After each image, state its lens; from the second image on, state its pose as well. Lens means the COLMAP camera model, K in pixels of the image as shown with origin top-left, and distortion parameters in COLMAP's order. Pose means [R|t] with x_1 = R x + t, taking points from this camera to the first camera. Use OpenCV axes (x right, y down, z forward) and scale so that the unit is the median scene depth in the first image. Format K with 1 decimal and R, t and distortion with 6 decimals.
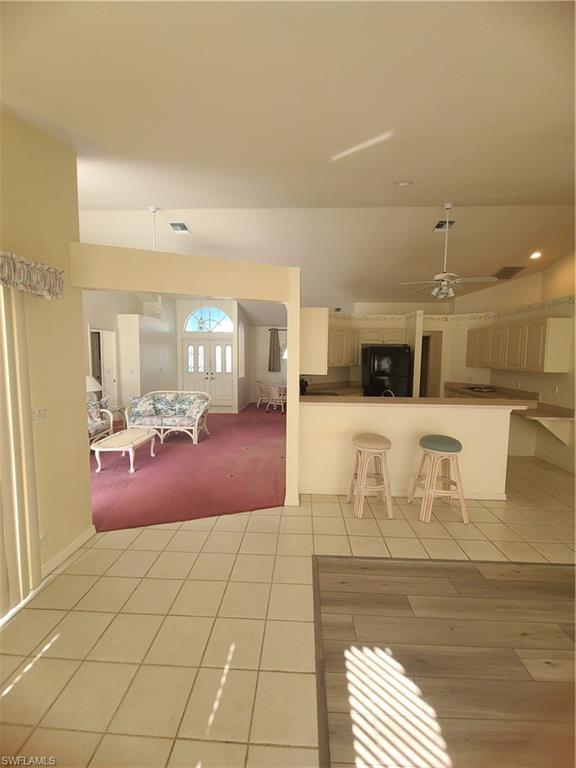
lens RADIAL K [[313.9, 0, 288.3], [0, 313.9, 384.6], [0, 0, 1]] dist [0.002210, -0.003106]
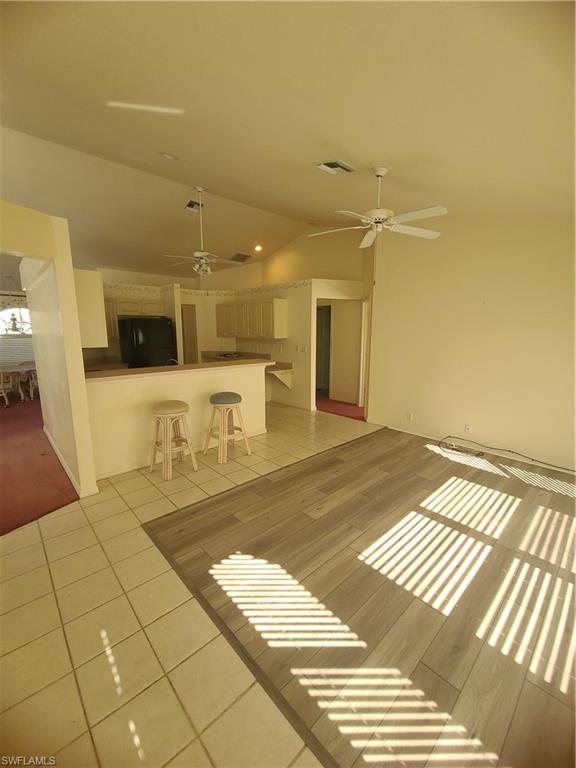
lens RADIAL K [[313.9, 0, 286.0], [0, 313.9, 387.0], [0, 0, 1]] dist [0.002210, -0.003106]
pose [[0.700486, -0.137619, 0.700271, -0.183866], [0.075929, 0.990033, 0.118611, 0.016069], [-0.709615, -0.029915, 0.703954, -0.019319]]
